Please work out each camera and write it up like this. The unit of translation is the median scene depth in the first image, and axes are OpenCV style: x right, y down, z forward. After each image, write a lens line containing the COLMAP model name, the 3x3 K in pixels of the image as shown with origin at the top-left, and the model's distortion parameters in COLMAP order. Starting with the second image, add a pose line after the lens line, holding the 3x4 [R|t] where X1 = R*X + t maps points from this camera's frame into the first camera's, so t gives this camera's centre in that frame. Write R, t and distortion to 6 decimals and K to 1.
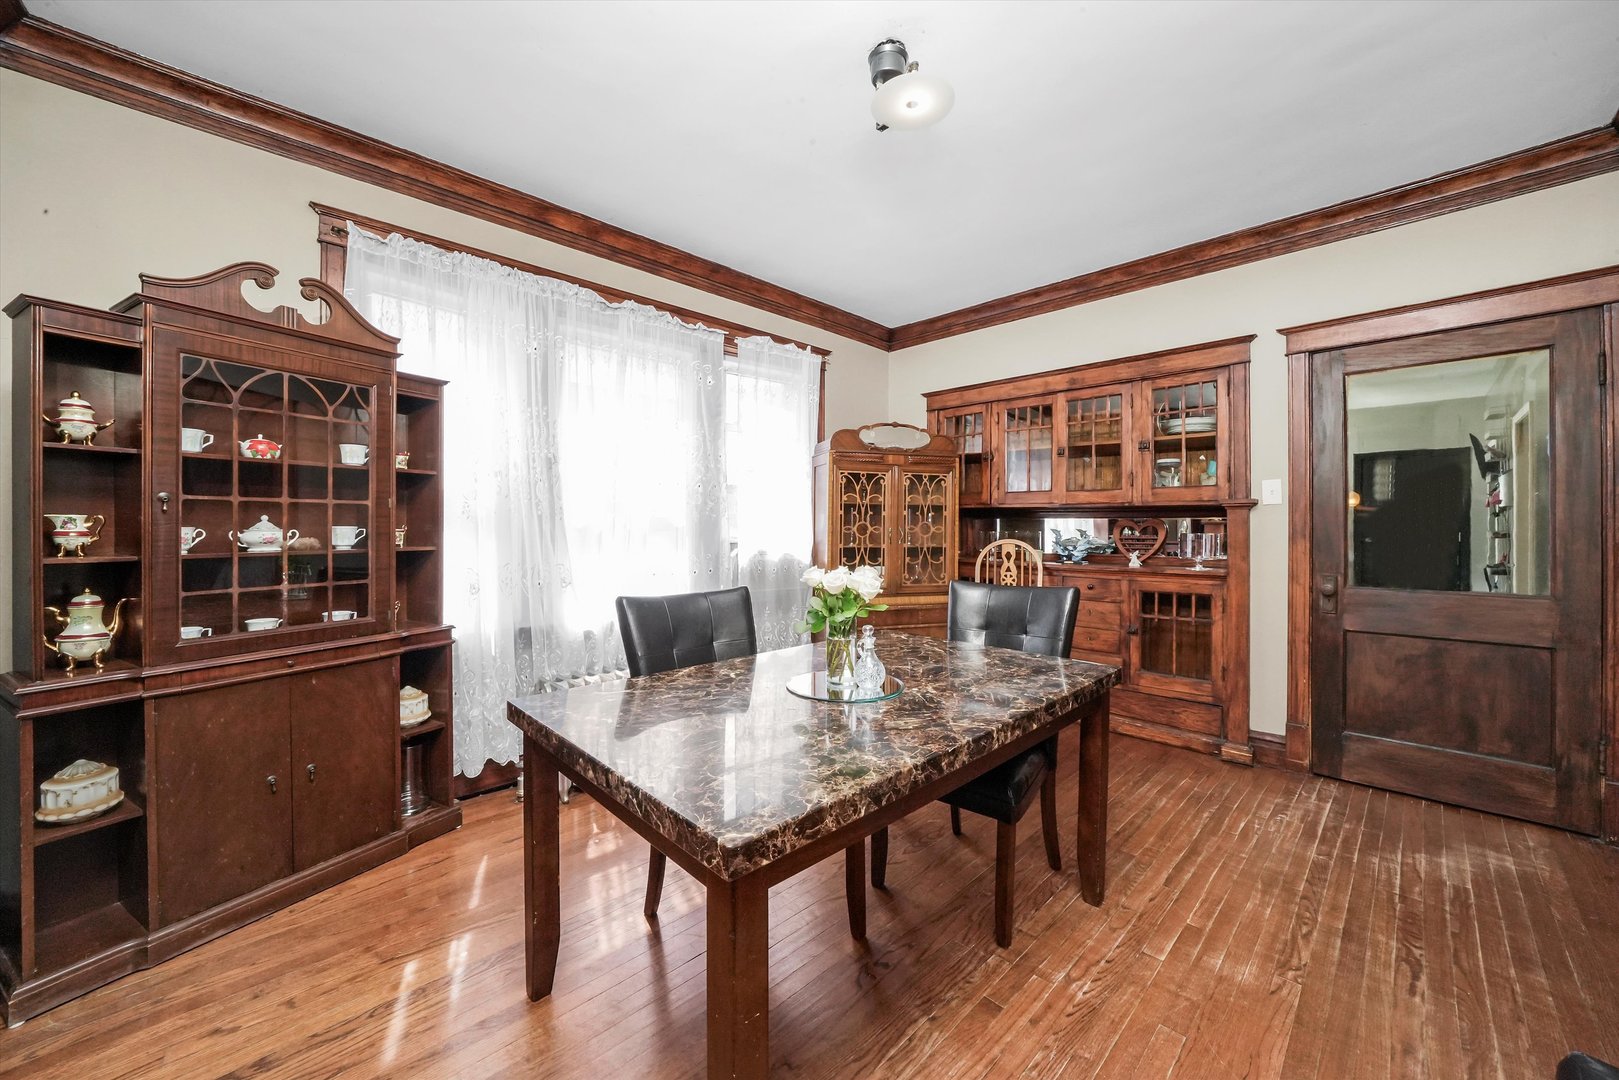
lens RADIAL K [[598.1, 0, 812.8], [0, 598.1, 528.8], [0, 0, 1]] dist [-0.009913, 0.000007]
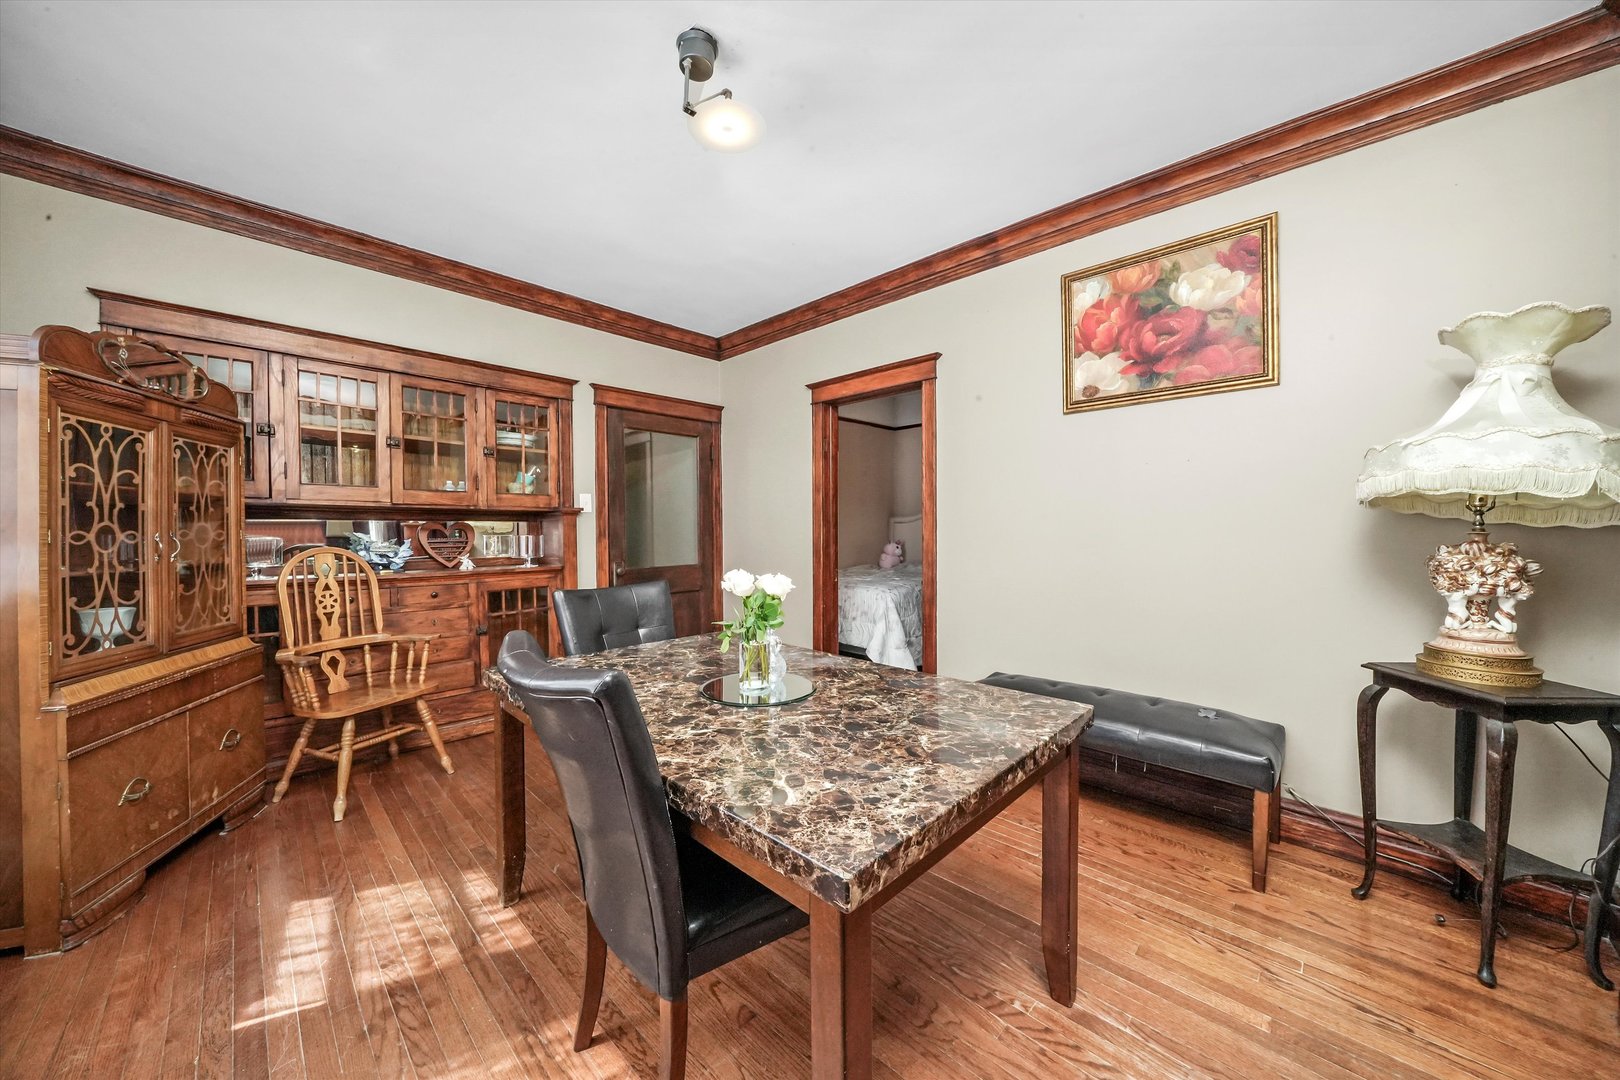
lens RADIAL K [[565.2, 0, 812.7], [0, 565.2, 531.9], [0, 0, 1]] dist [-0.011257, -0.000040]
pose [[-0.032795, -0.008827, 0.999423, -0.439336], [0.005892, 0.999942, 0.009024, -0.004910], [-0.999445, 0.006184, -0.032741, 0.459756]]
